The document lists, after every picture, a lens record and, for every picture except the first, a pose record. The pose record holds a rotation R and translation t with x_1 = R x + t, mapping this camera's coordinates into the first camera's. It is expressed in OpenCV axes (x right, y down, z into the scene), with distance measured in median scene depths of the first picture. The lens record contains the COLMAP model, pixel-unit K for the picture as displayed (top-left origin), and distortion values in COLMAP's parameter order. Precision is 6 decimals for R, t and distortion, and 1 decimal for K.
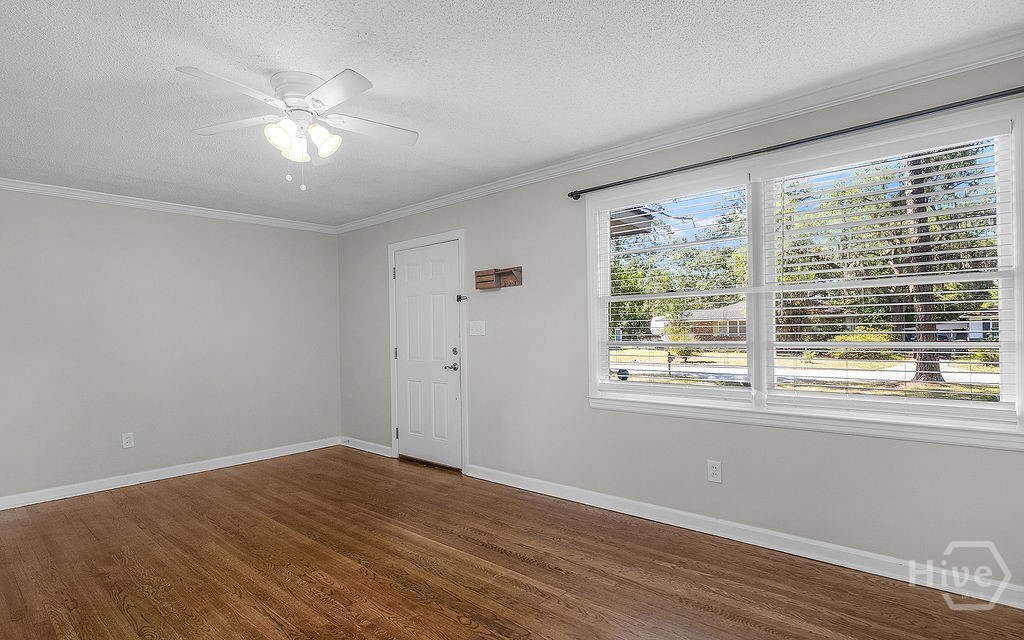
lens RADIAL K [[502.0, 0, 510.5], [0, 502.0, 329.9], [0, 0, 1]] dist [-0.009425, 0.001080]
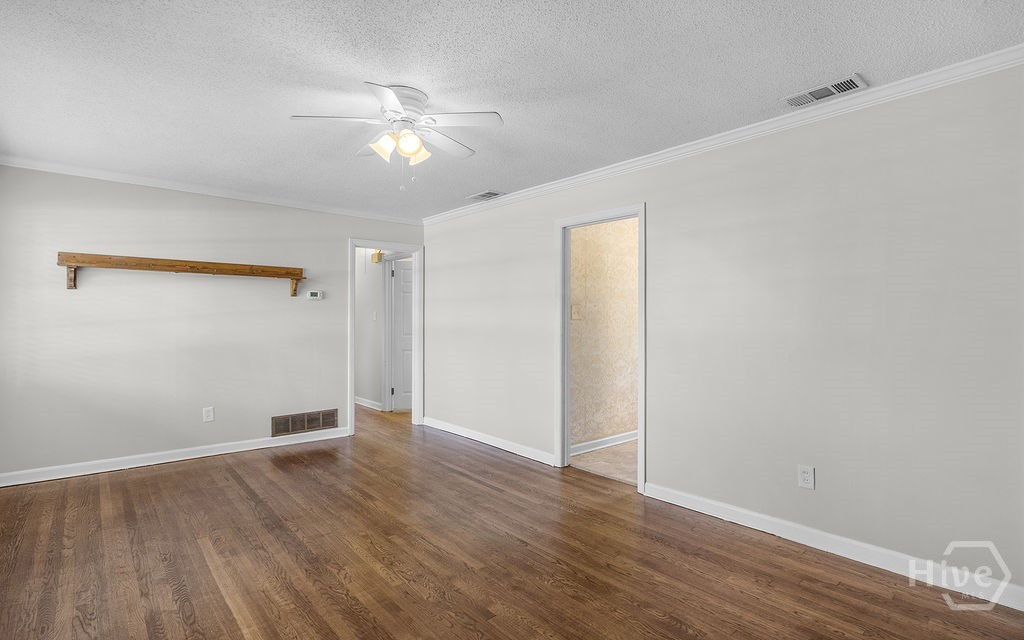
lens RADIAL K [[502.0, 0, 509.9], [0, 502.0, 316.3], [0, 0, 1]] dist [-0.009425, 0.001080]
pose [[-0.988484, 0.015358, 0.150547, -0.601016], [0.013662, 0.999831, -0.012296, 0.013329], [-0.150710, -0.010097, -0.988526, 1.530075]]
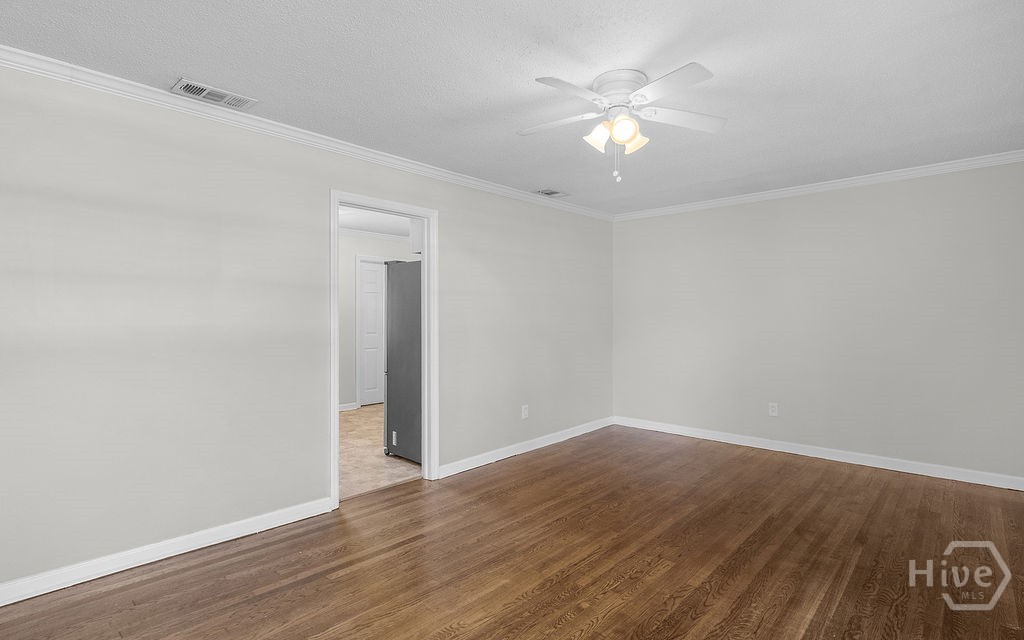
lens RADIAL K [[502.0, 0, 511.1], [0, 502.0, 315.8], [0, 0, 1]] dist [-0.009425, 0.001080]
pose [[-0.028023, 0.011812, -0.999537, 0.480867], [0.007052, 0.999908, 0.011618, -0.007174], [0.999582, -0.006723, -0.028104, 0.592039]]
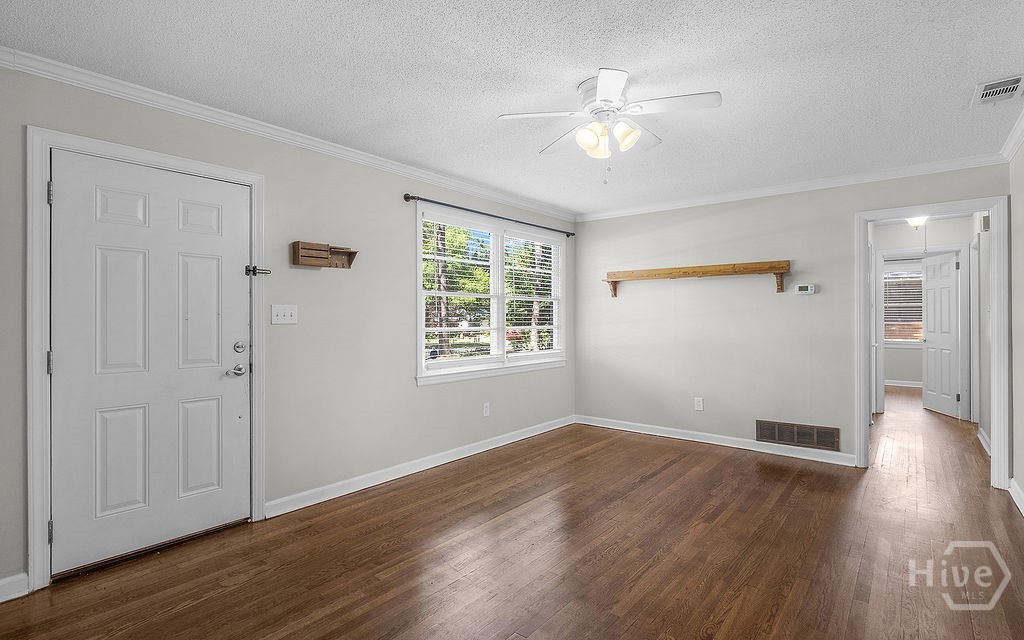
lens RADIAL K [[502.0, 0, 494.8], [0, 502.0, 317.9], [0, 0, 1]] dist [-0.009425, 0.001080]
pose [[-0.005173, 0.015298, 0.999870, -1.100046], [0.000058, 0.999883, -0.015298, 0.016553], [-0.999987, -0.000021, -0.005173, 0.916187]]
